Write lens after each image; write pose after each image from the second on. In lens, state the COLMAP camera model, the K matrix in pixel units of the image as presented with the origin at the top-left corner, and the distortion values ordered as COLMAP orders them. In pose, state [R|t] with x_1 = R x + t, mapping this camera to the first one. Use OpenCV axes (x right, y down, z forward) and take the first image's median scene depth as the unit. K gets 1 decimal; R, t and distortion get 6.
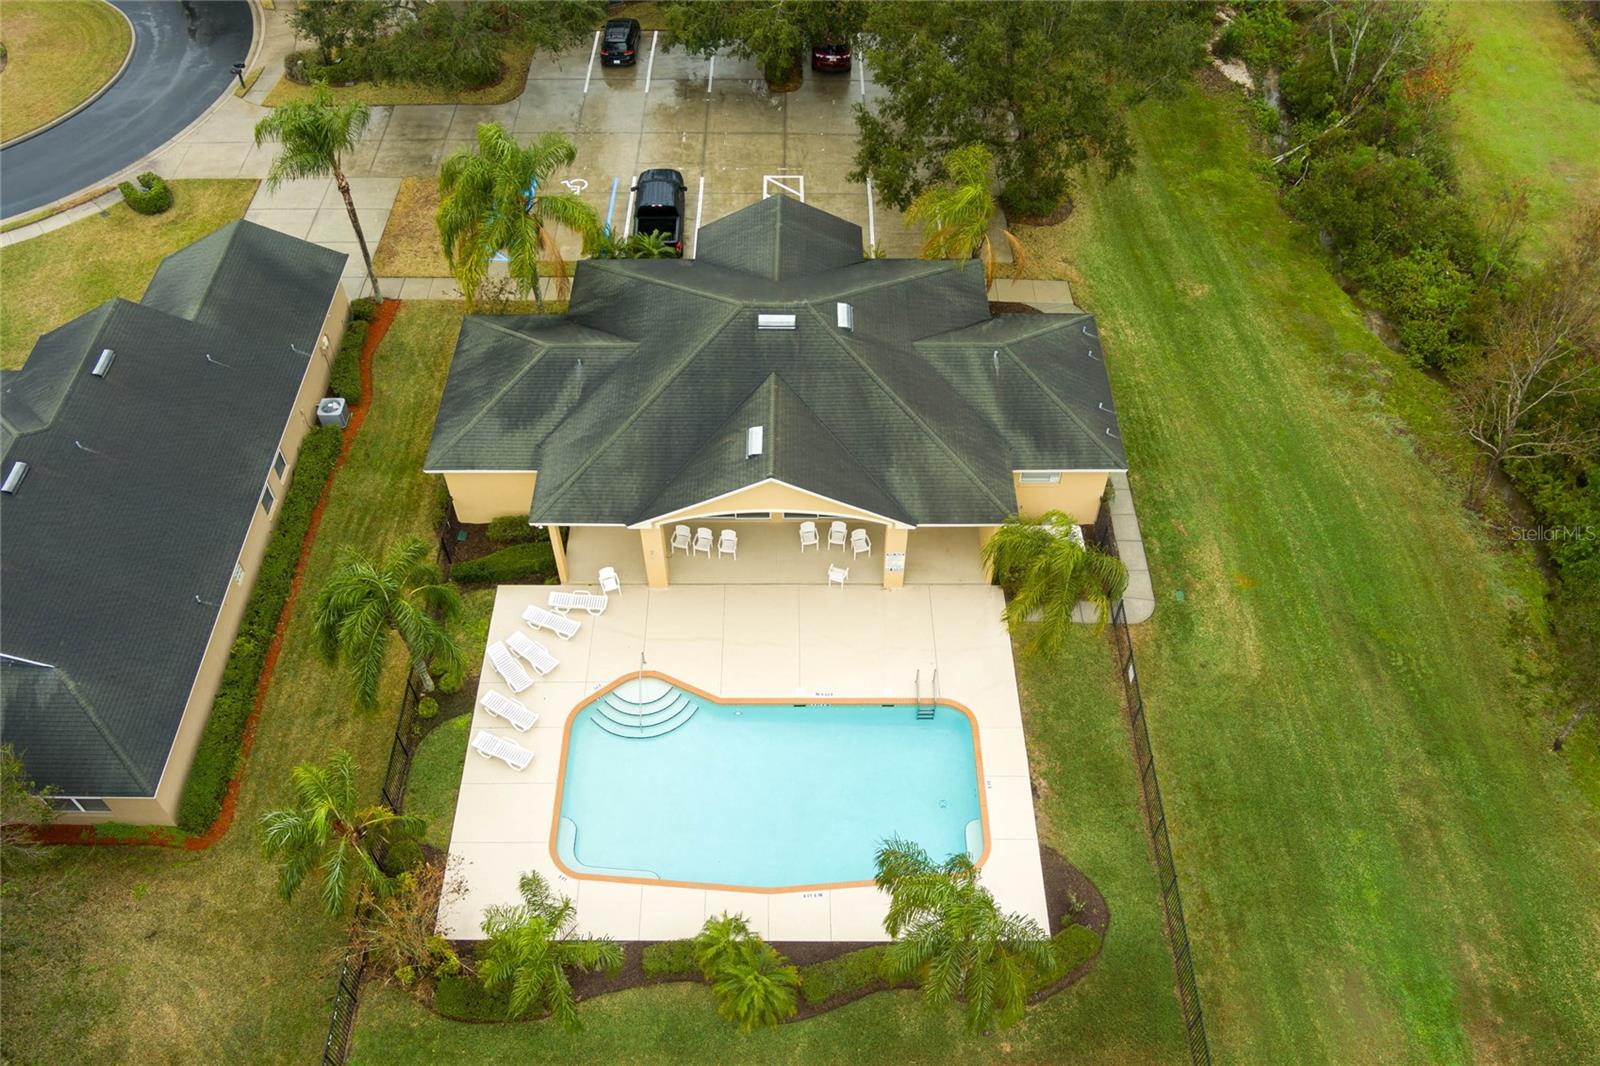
lens RADIAL K [[1180.3, 0, 800.0], [0, 1180.3, 533.0], [0, 0, 1]] dist [-0.069061, 0.006552]
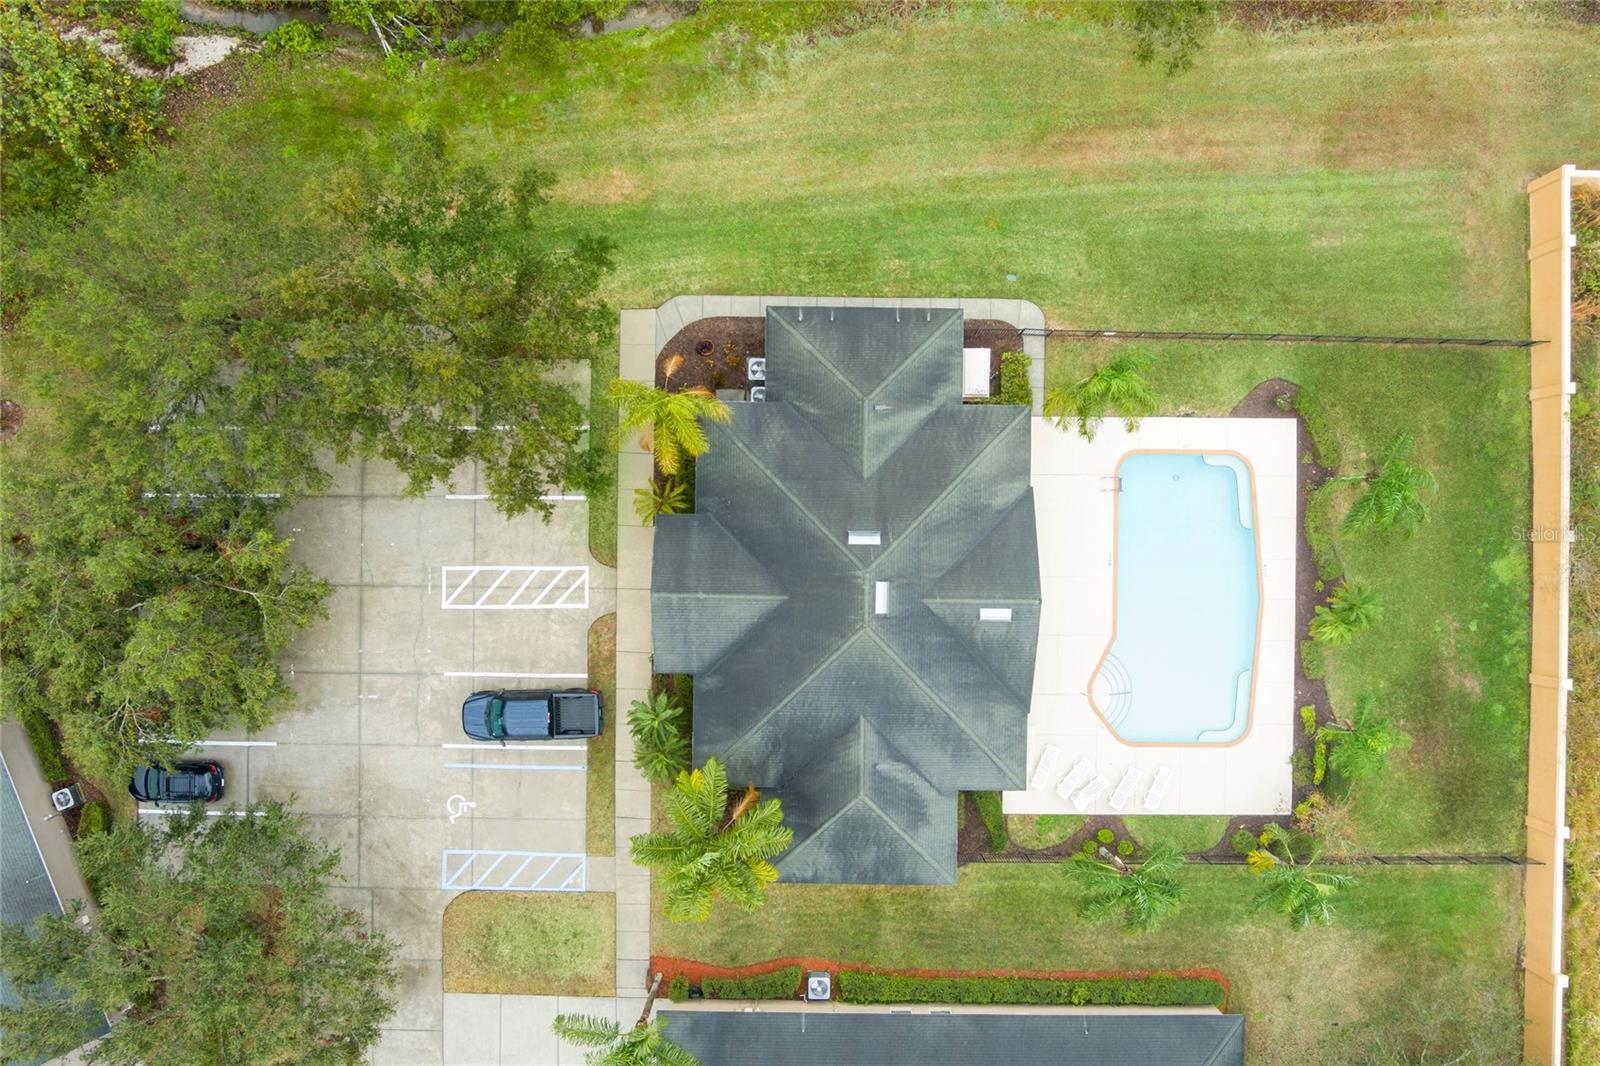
lens RADIAL K [[1180.3, 0, 800.0], [0, 1180.3, 533.0], [0, 0, 1]] dist [-0.069061, 0.006552]
pose [[0.010154, -0.999835, 0.015079, 0.023397], [0.803399, 0.017135, 0.595195, -0.847083], [-0.595355, 0.006071, 0.803440, 0.106145]]
